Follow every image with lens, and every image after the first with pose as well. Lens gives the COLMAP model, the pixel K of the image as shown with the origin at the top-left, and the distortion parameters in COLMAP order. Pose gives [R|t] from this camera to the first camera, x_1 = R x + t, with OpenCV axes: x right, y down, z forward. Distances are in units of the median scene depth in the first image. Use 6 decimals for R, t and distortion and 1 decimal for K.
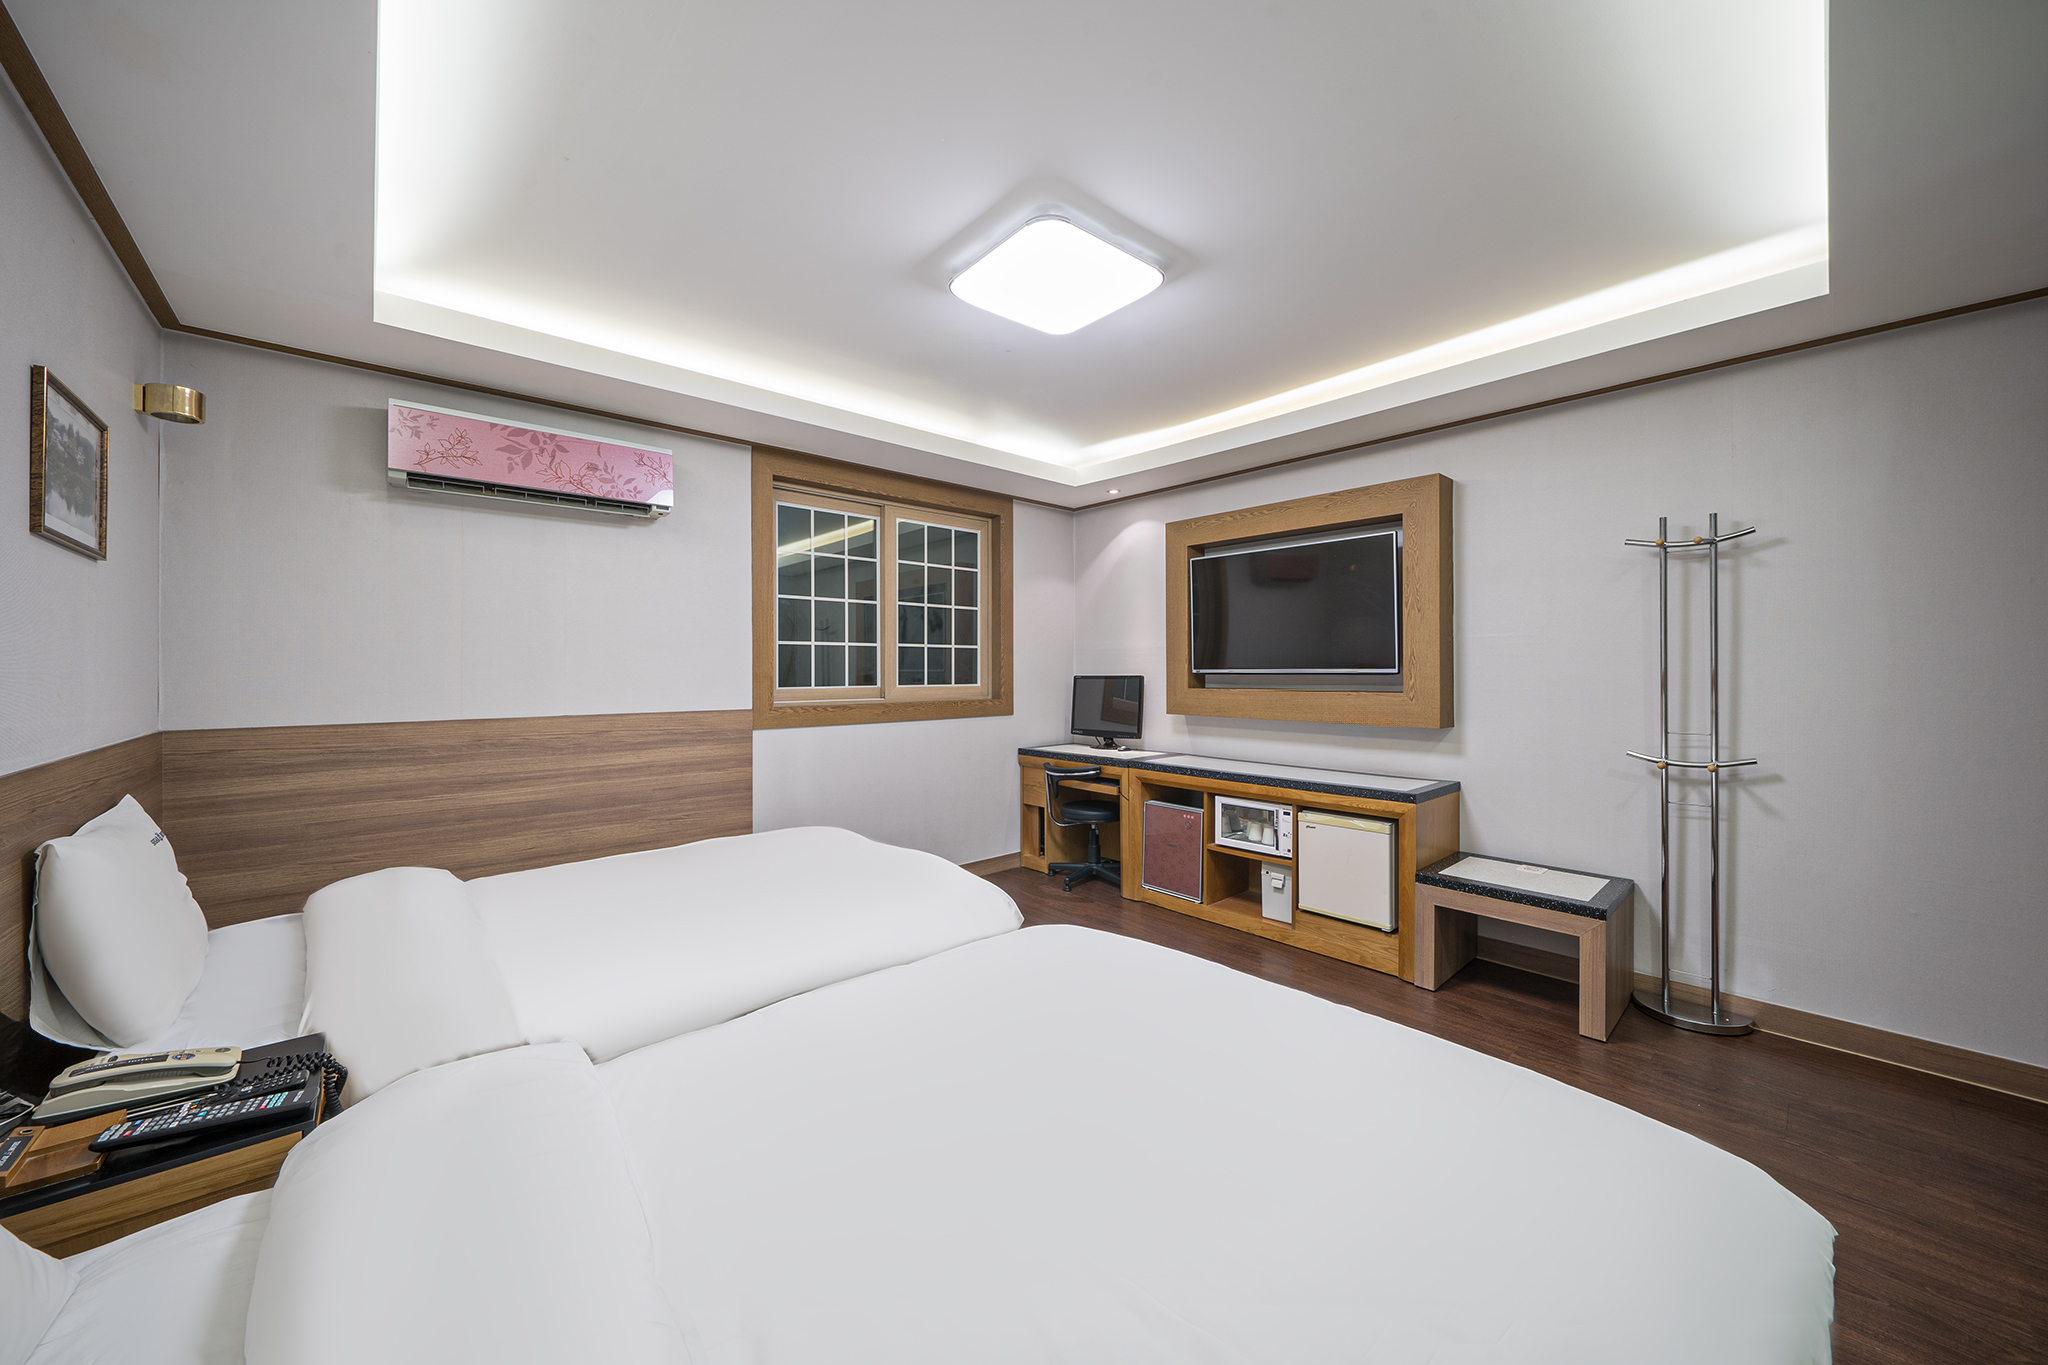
lens RADIAL K [[710.4, 0, 1029.2], [0, 710.4, 671.6], [0, 0, 1]] dist [0.000617, -0.000066]
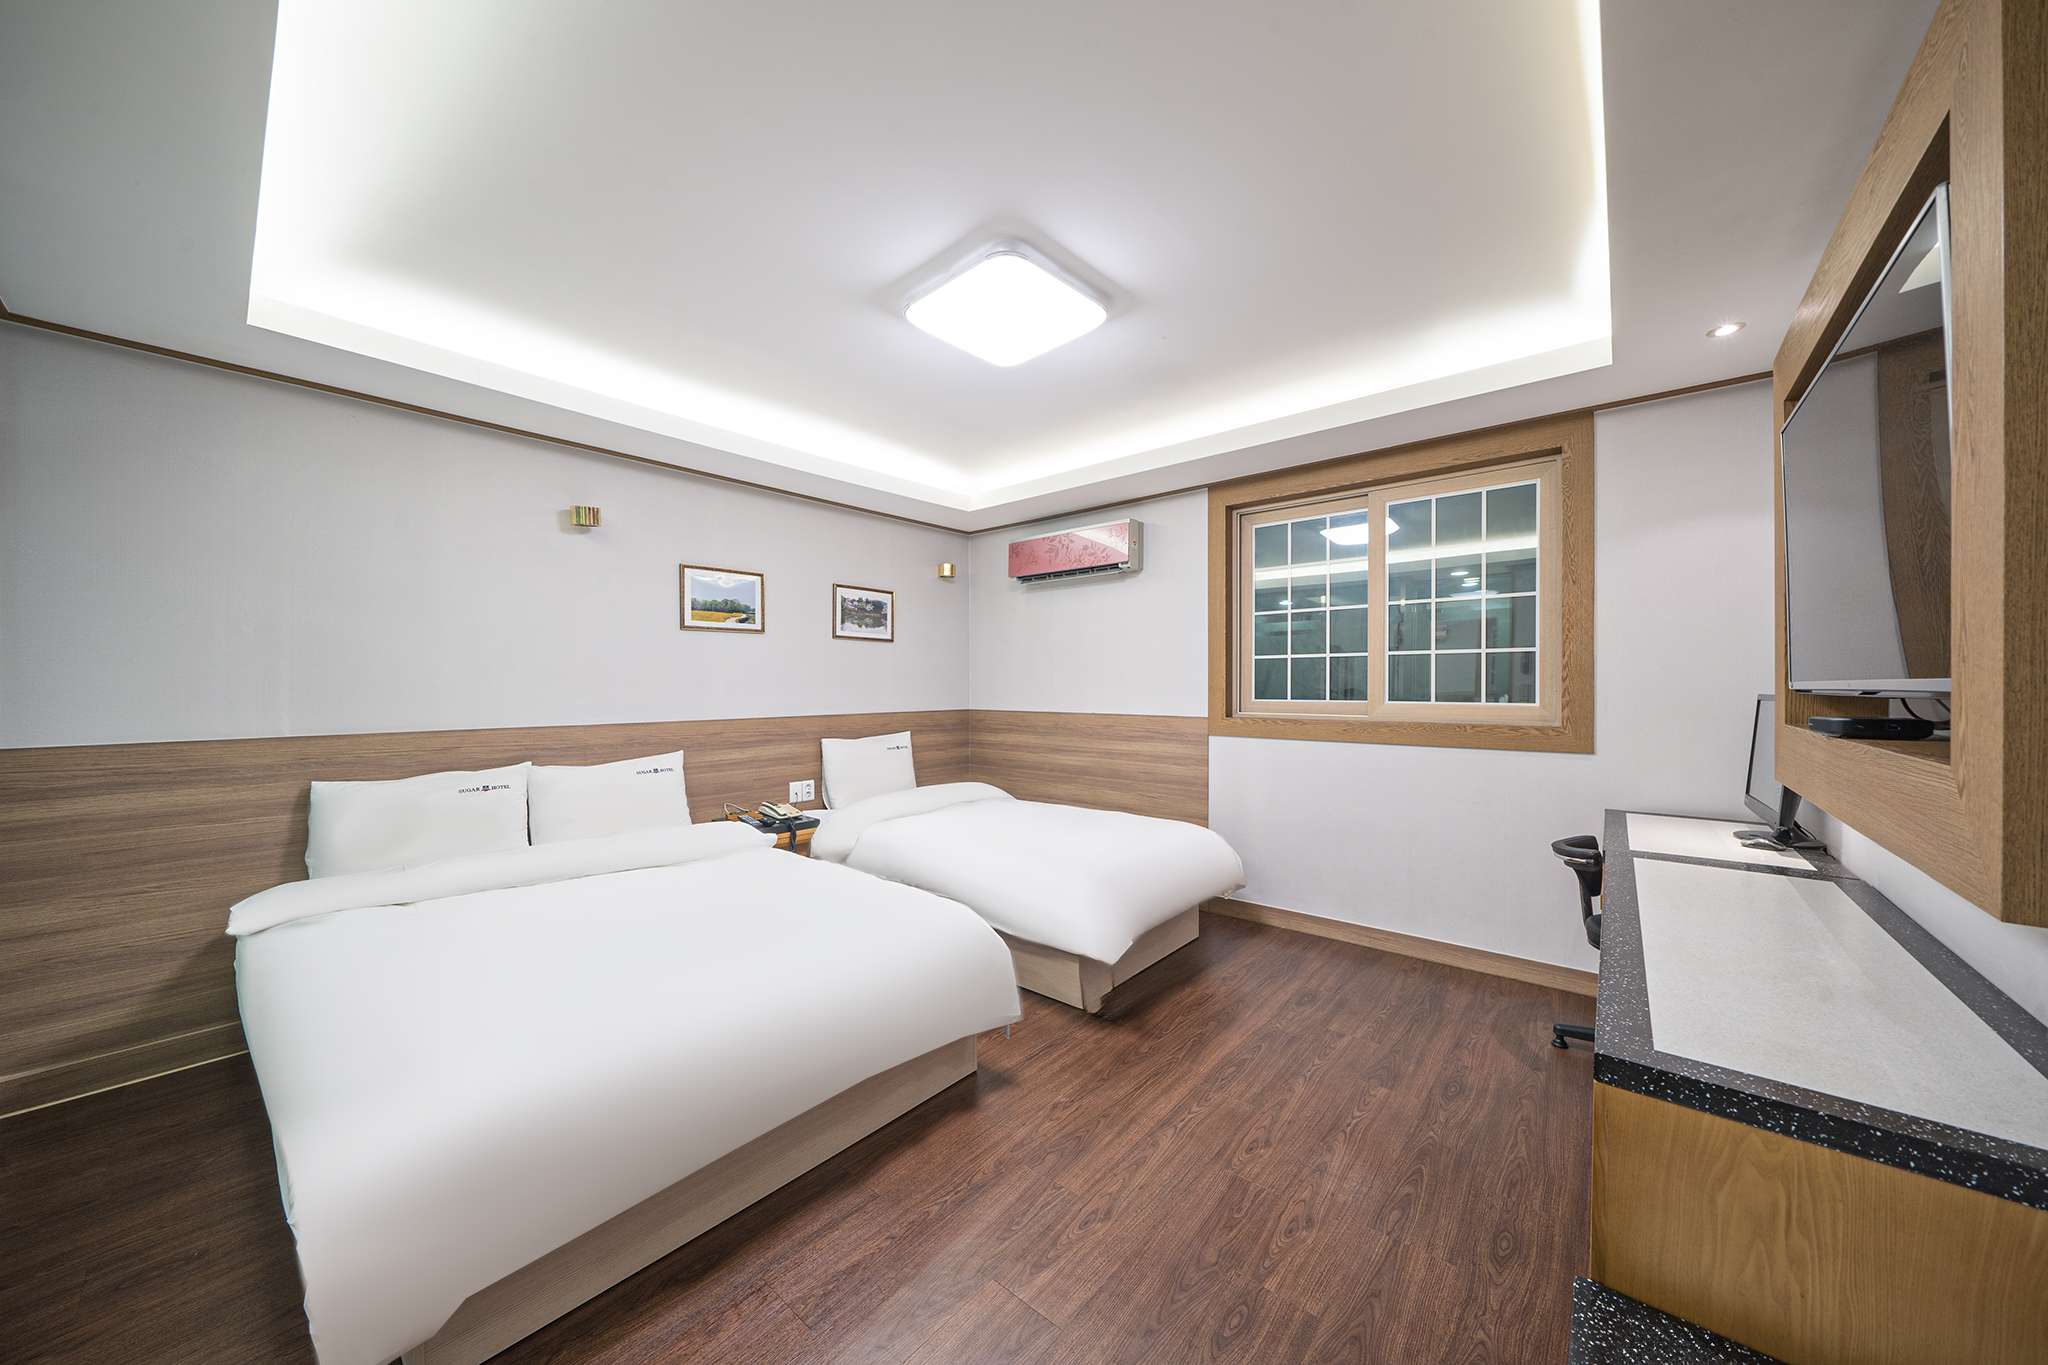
lens RADIAL K [[710.4, 0, 1026.6], [0, 710.4, 684.0], [0, 0, 1]] dist [0.000617, -0.000066]
pose [[0.138105, 0.004871, -0.990406, 0.705884], [0.001020, 0.999987, 0.005060, -0.006824], [0.990417, -0.001709, 0.138098, 0.551923]]
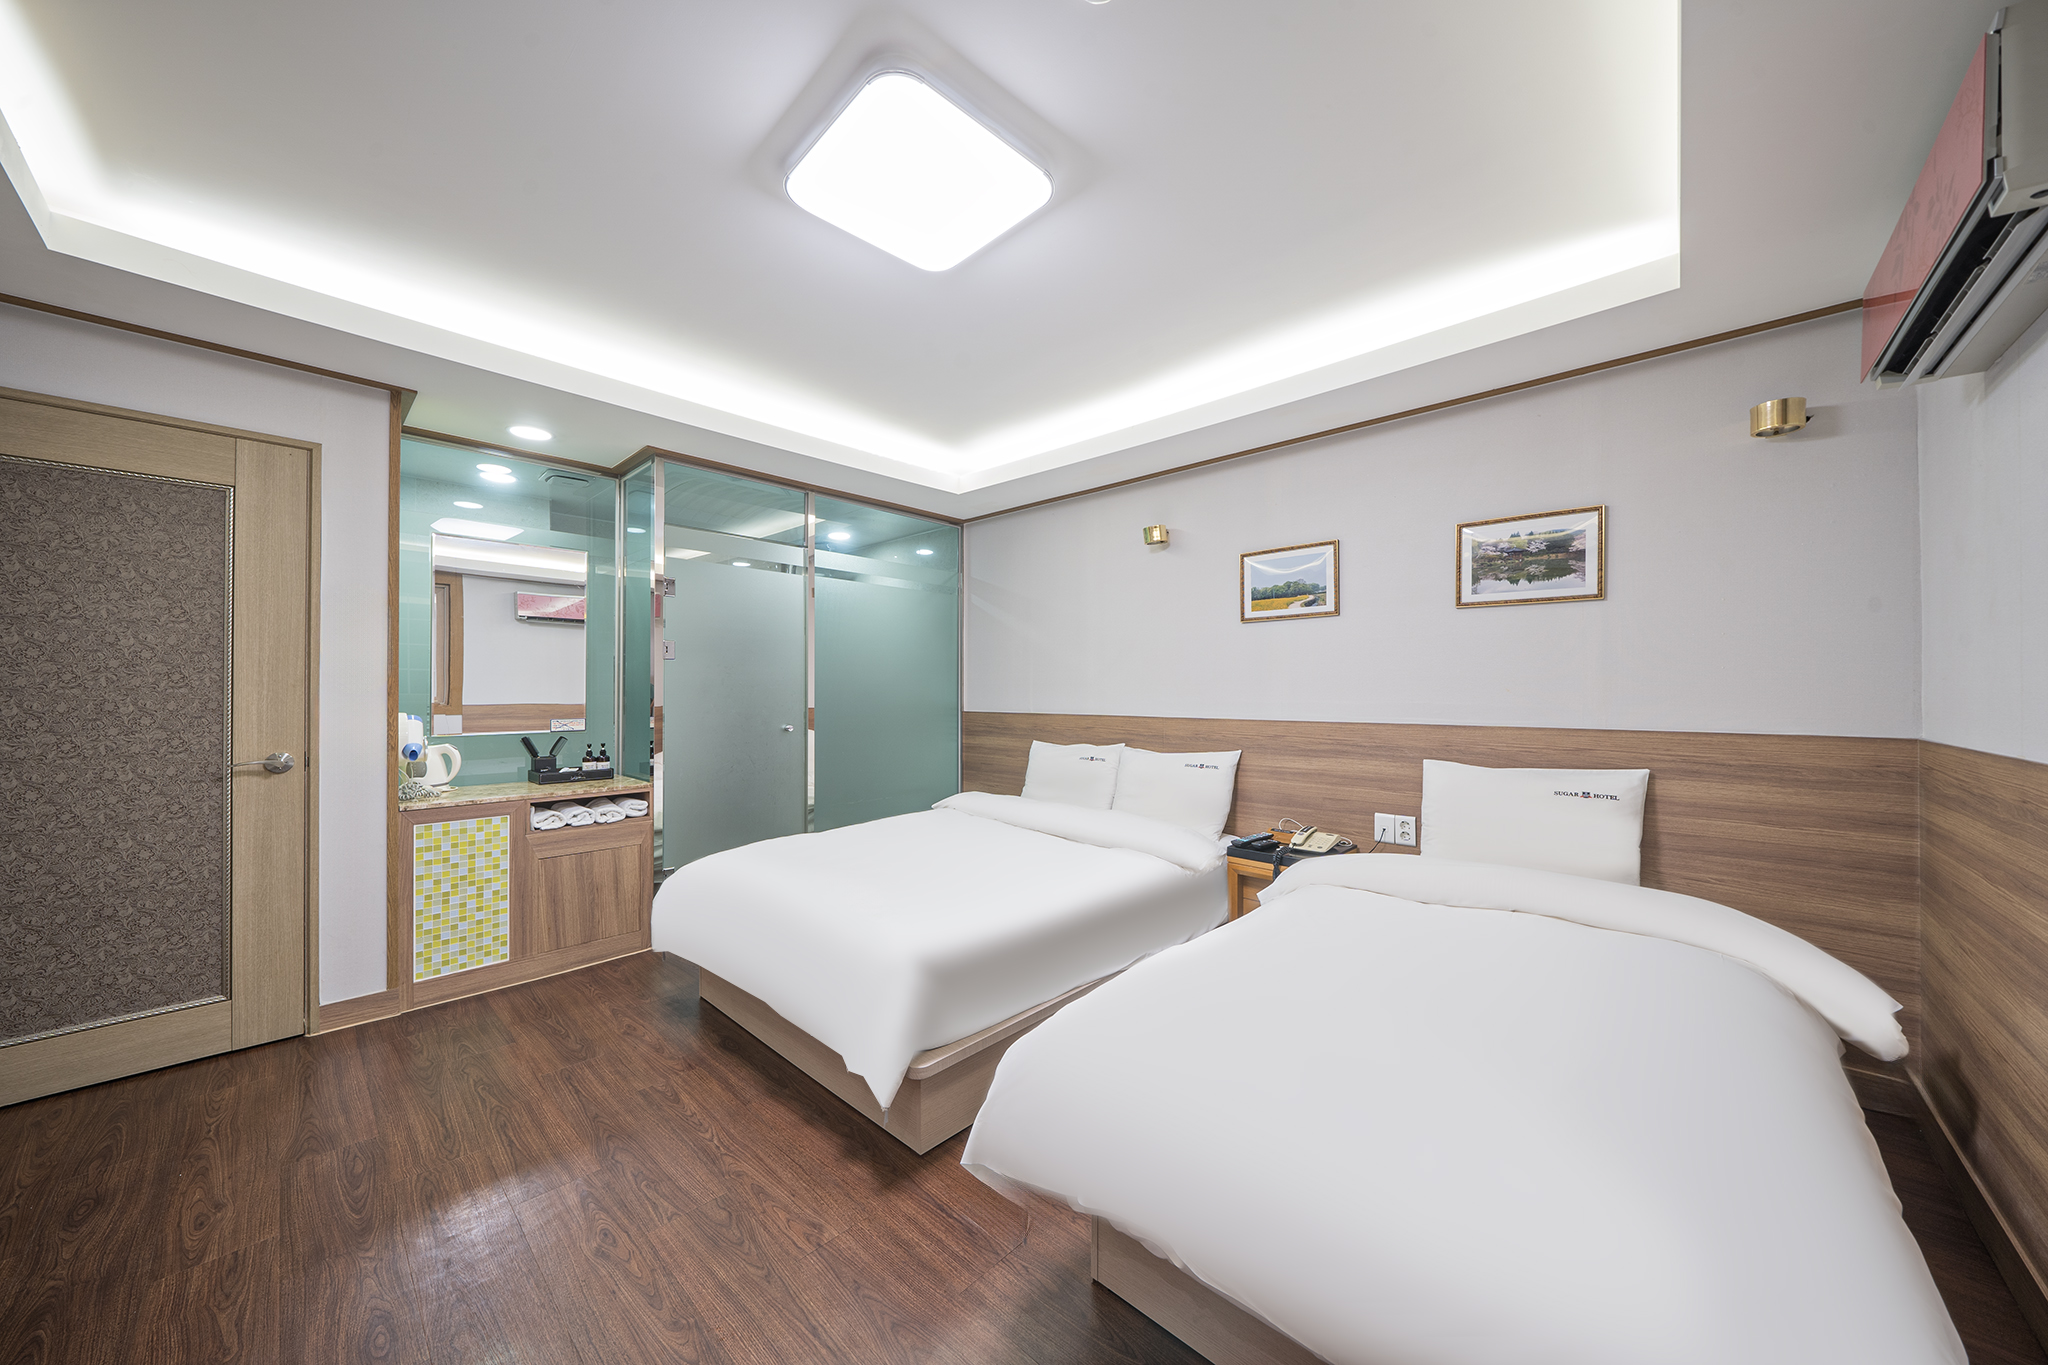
lens RADIAL K [[710.4, 0, 1033.5], [0, 710.4, 691.4], [0, 0, 1]] dist [0.000617, -0.000066]
pose [[-0.996617, 0.008330, -0.081757, -0.016801], [0.007933, 0.999955, 0.005175, 0.005526], [0.081797, 0.004509, -0.996639, 1.149918]]
